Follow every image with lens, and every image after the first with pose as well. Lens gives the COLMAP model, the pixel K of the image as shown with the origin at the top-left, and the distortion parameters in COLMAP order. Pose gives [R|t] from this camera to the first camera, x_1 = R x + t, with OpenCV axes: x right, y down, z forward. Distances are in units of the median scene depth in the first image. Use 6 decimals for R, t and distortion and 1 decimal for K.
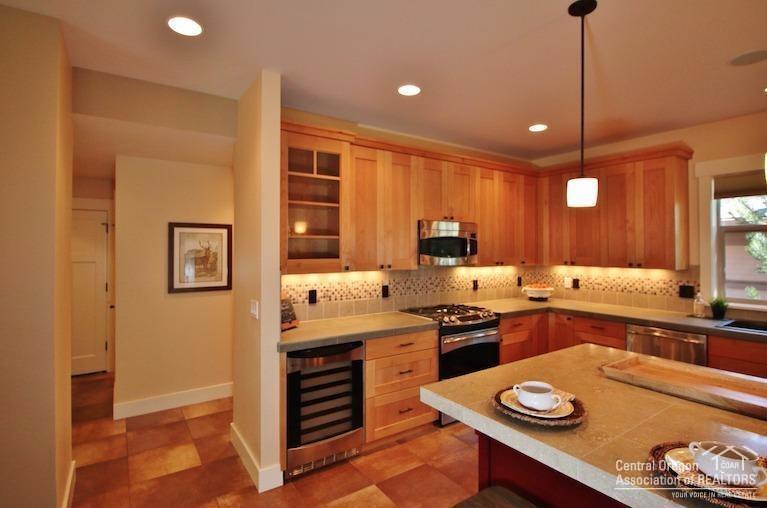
lens RADIAL K [[384.7, 0, 385.4], [0, 384.7, 245.2], [0, 0, 1]] dist [-0.004246, -0.005665]
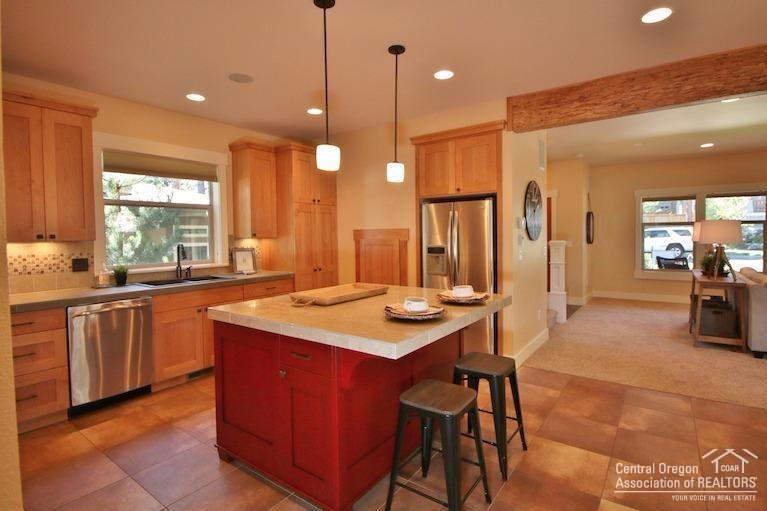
lens RADIAL K [[384.7, 0, 381.6], [0, 384.7, 250.0], [0, 0, 1]] dist [-0.004246, -0.005665]
pose [[-0.327402, -0.032634, 0.944322, -0.354893], [0.003959, 0.999347, 0.035908, 0.056102], [-0.944877, 0.015495, -0.327059, 0.629076]]
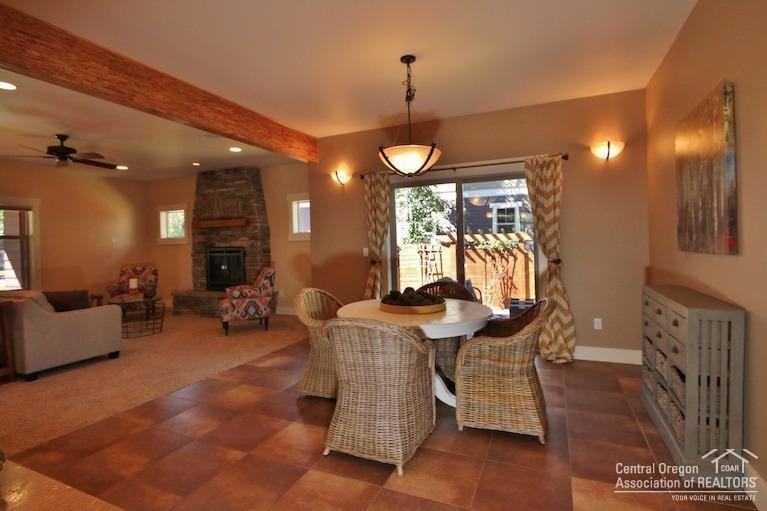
lens RADIAL K [[384.7, 0, 384.4], [0, 384.7, 251.7], [0, 0, 1]] dist [-0.004246, -0.005665]
pose [[-0.843921, 0.032274, -0.535496, 0.066576], [0.030819, 0.999457, 0.011666, 0.088385], [0.535582, -0.006658, -0.844457, 0.598508]]
